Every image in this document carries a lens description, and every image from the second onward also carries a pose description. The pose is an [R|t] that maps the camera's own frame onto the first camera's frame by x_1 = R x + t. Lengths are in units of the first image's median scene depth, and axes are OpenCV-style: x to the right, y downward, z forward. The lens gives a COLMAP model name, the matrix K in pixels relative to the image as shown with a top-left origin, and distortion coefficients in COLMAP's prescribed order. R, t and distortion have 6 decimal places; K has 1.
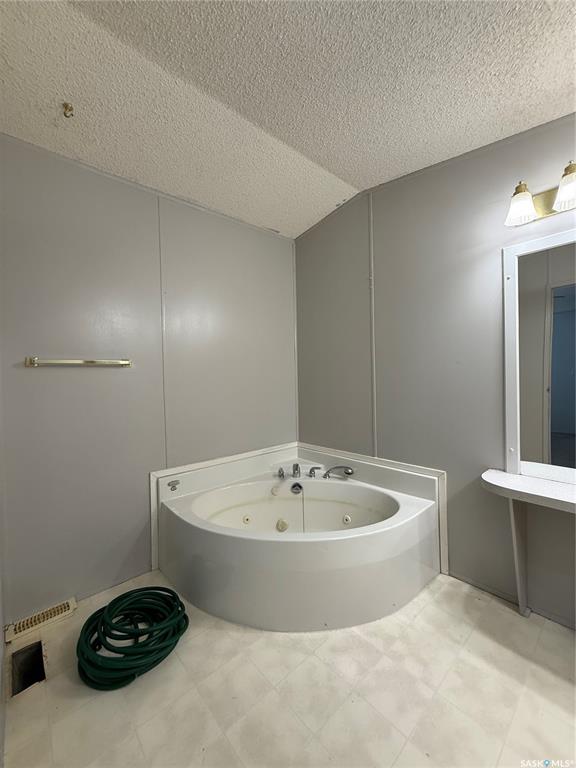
lens RADIAL K [[305.3, 0, 286.2], [0, 305.3, 383.2], [0, 0, 1]] dist [-0.000722, 0.000694]
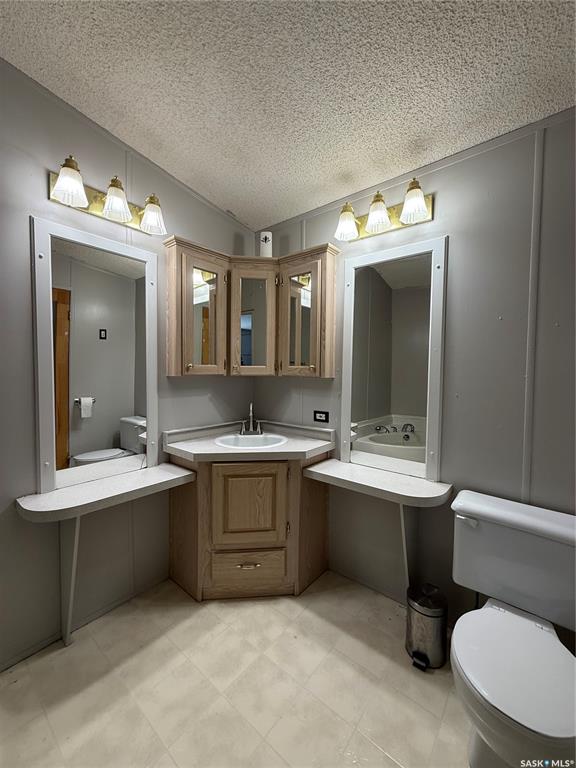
lens RADIAL K [[305.3, 0, 289.0], [0, 305.3, 383.3], [0, 0, 1]] dist [-0.000722, 0.000694]
pose [[-0.165642, -0.012651, 0.986105, -0.221637], [0.020066, 0.999667, 0.016196, -0.003154], [-0.985982, 0.022470, -0.165333, 0.549056]]
